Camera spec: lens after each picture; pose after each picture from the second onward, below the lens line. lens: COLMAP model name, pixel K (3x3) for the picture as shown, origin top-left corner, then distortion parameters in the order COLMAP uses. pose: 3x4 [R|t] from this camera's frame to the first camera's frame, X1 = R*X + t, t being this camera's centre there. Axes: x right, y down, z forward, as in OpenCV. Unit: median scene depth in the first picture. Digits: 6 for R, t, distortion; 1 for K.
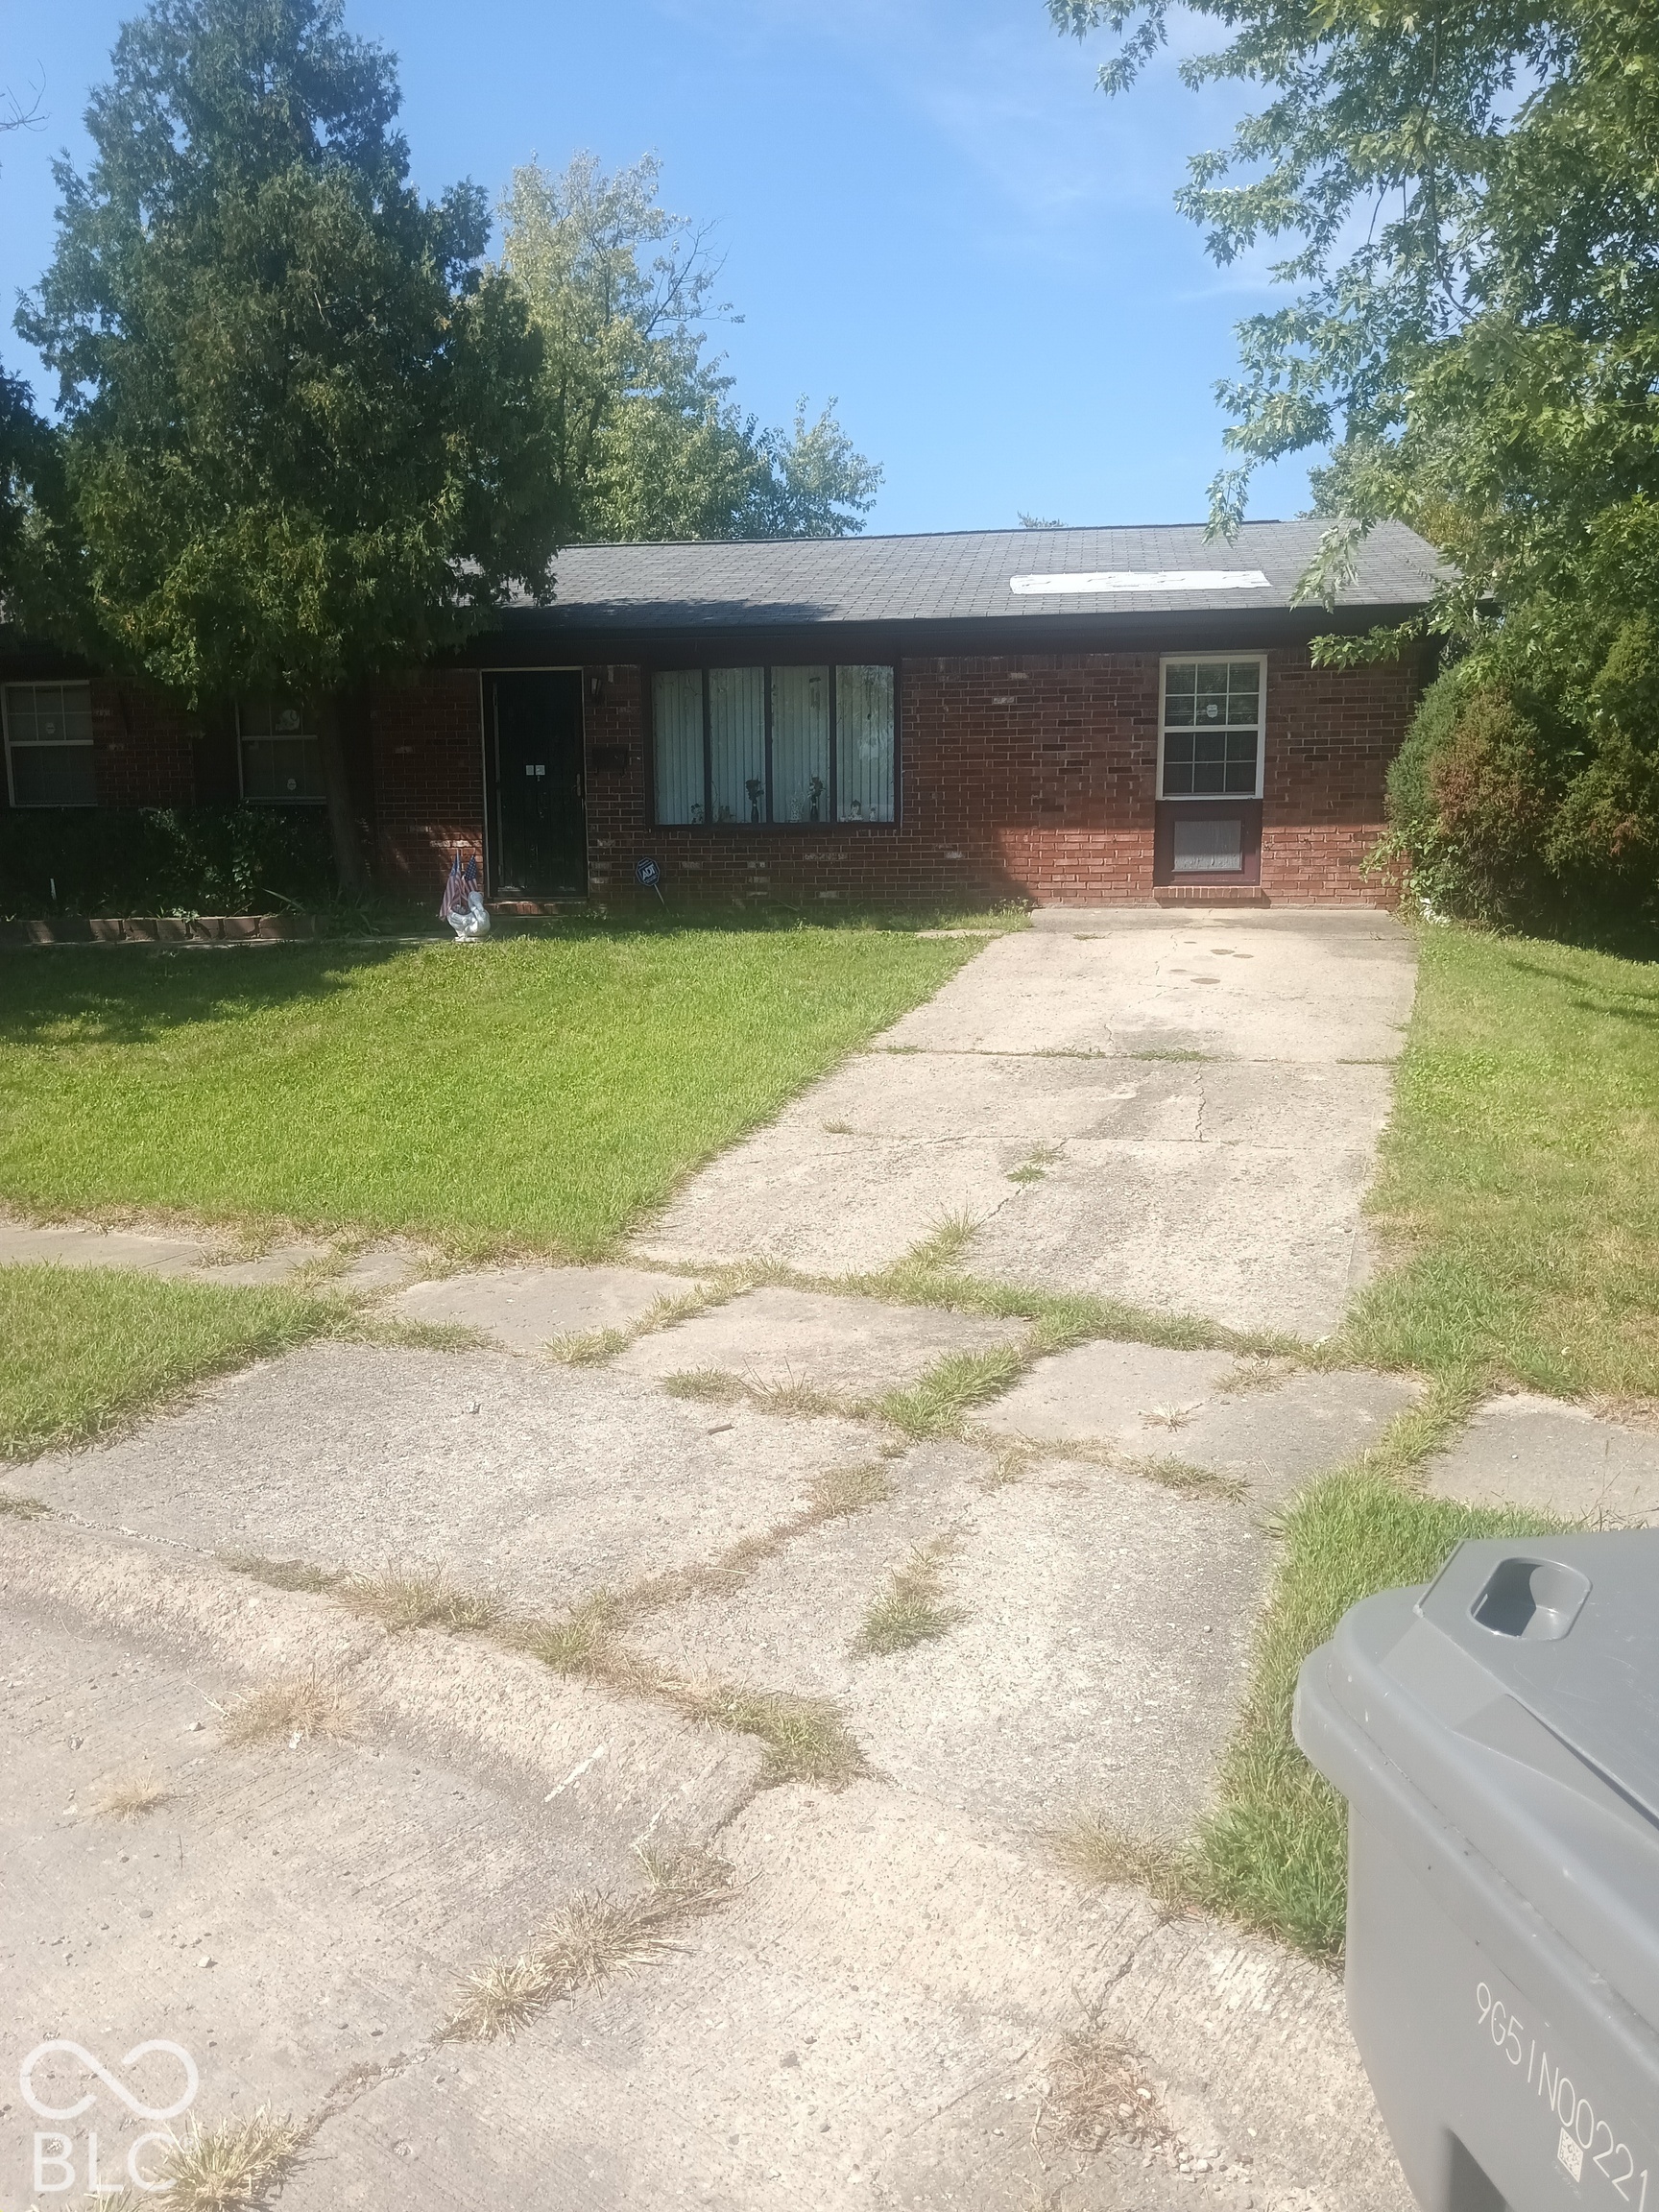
lens RADIAL K [[1657.1, 0, 829.4], [0, 1657.1, 1107.2], [0, 0, 1]] dist [0.048832, 0.000359]
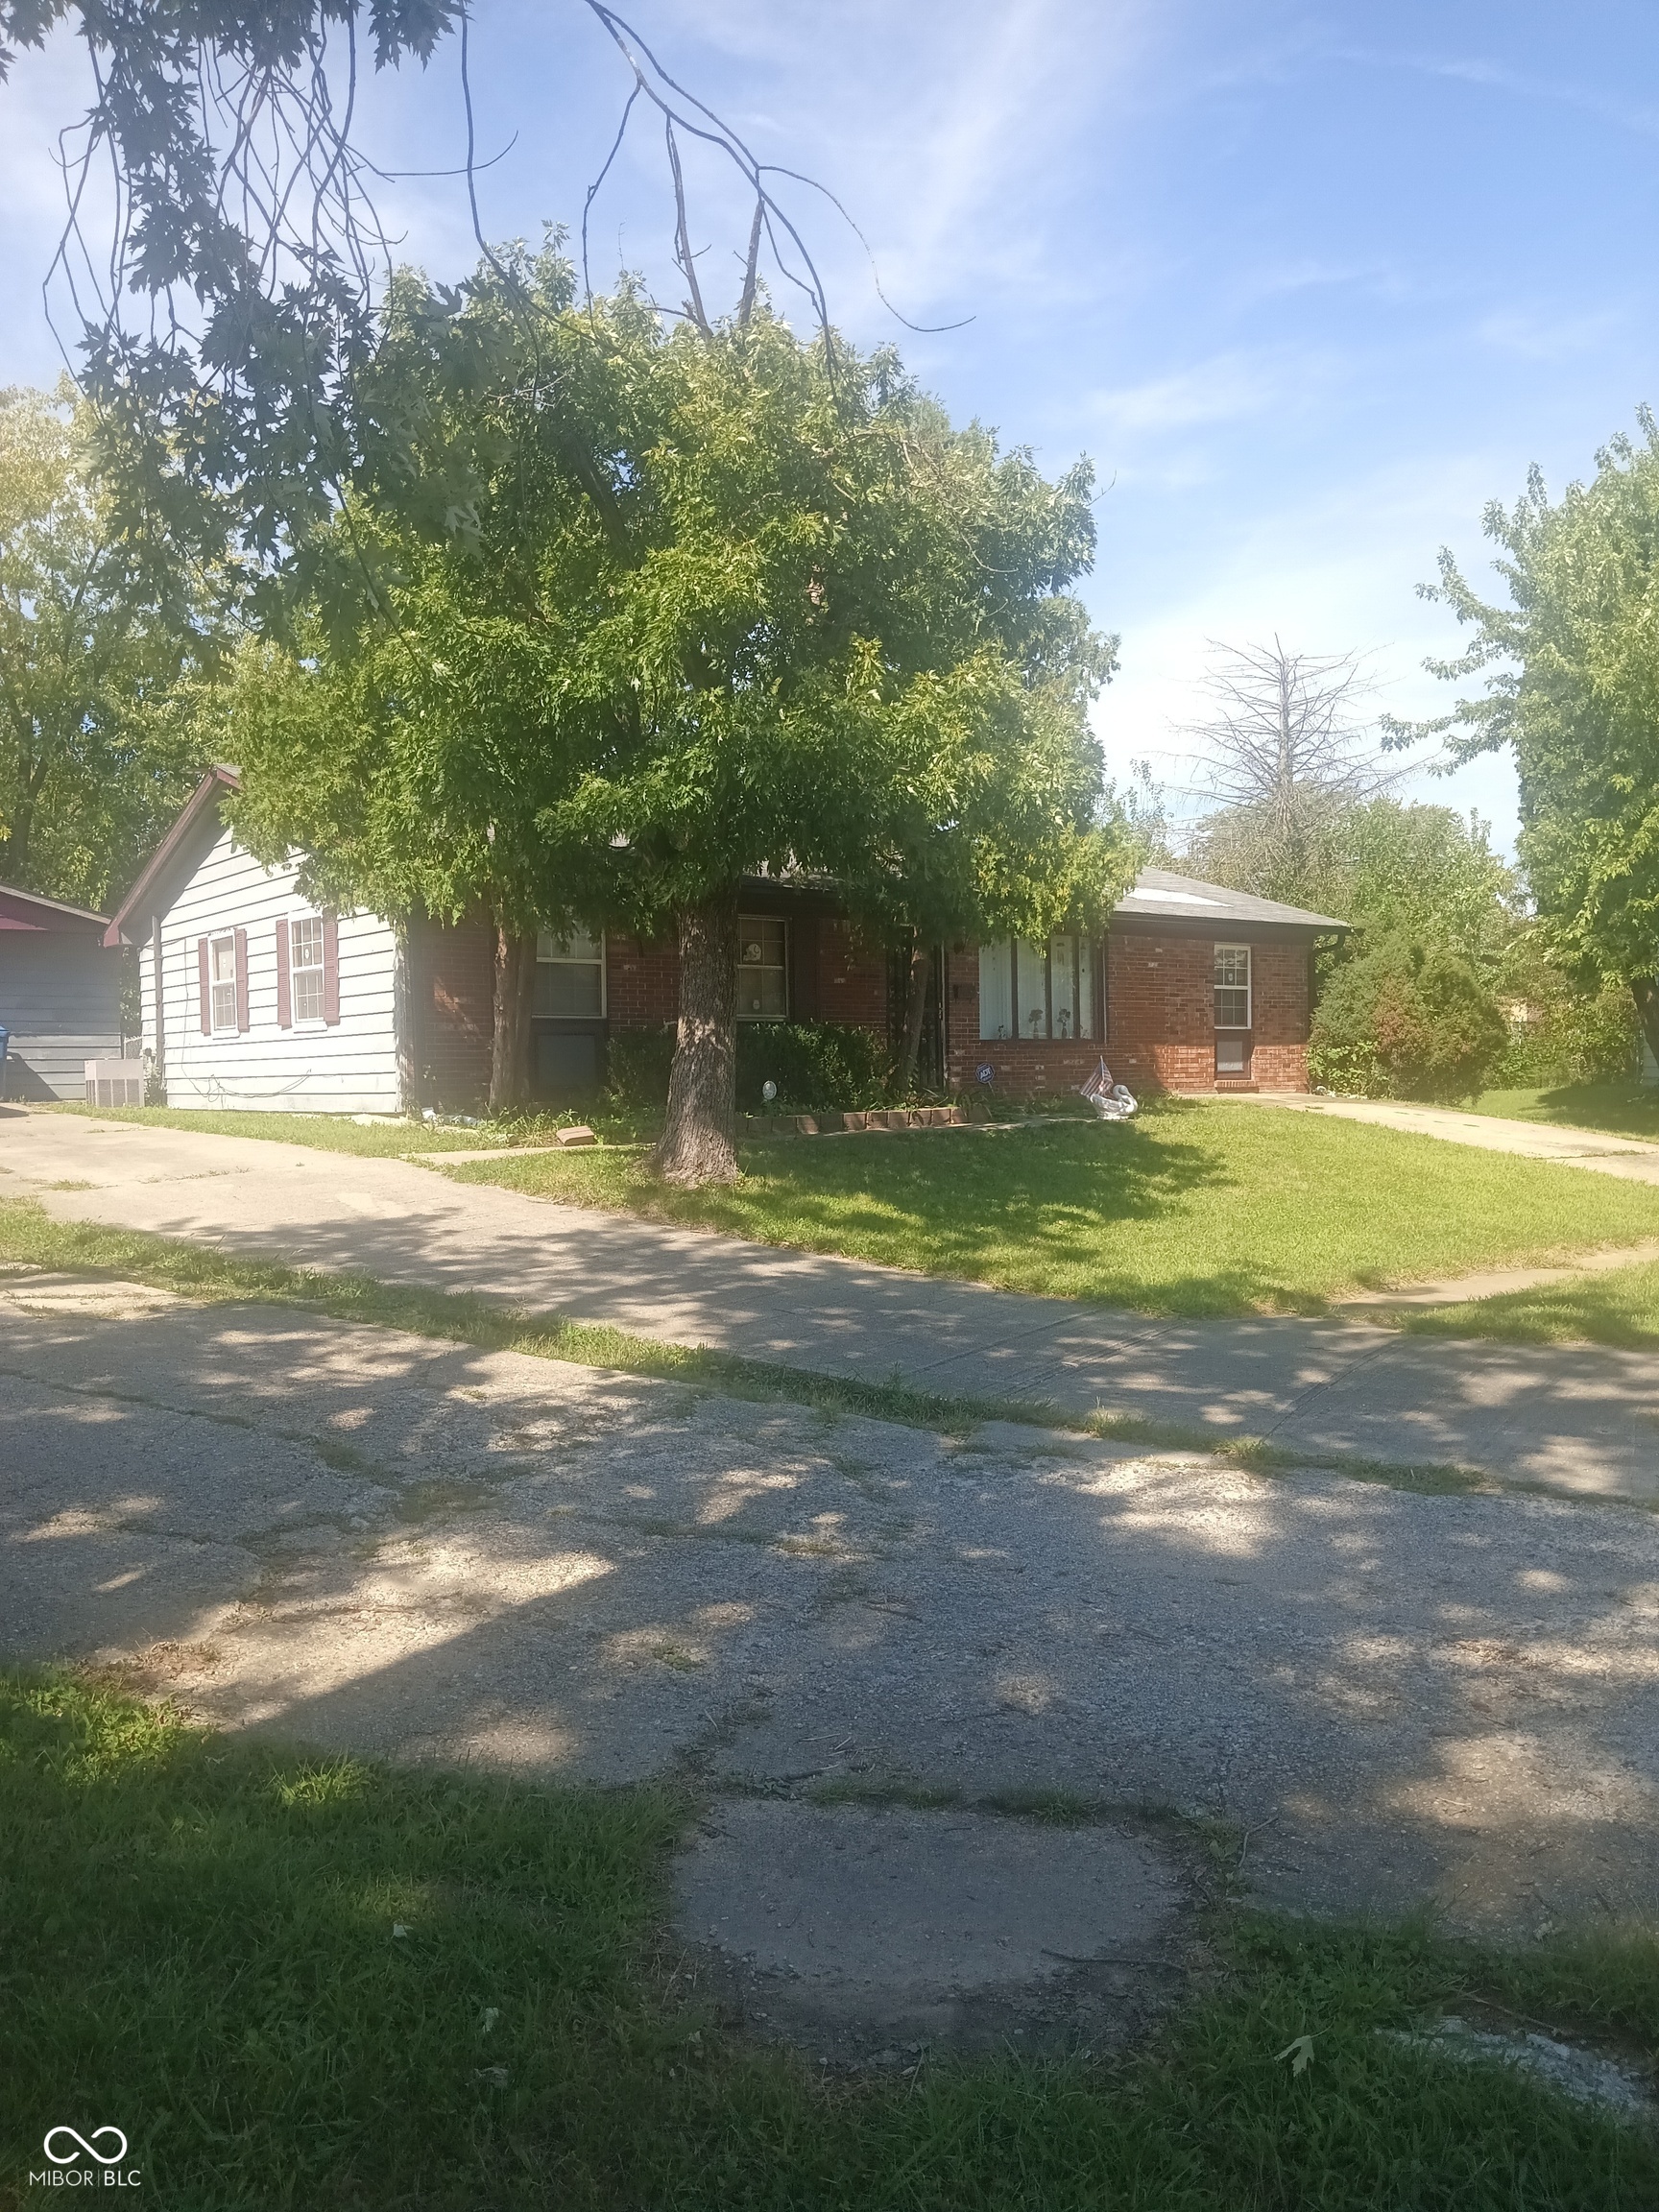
lens RADIAL K [[1657.1, 0, 829.3], [0, 1657.1, 1105.1], [0, 0, 1]] dist [0.048832, 0.000359]
pose [[0.679074, -0.017702, 0.733857, -1.274796], [0.110419, 0.990798, -0.078276, -0.023325], [-0.725718, 0.134187, 0.674779, 0.179131]]
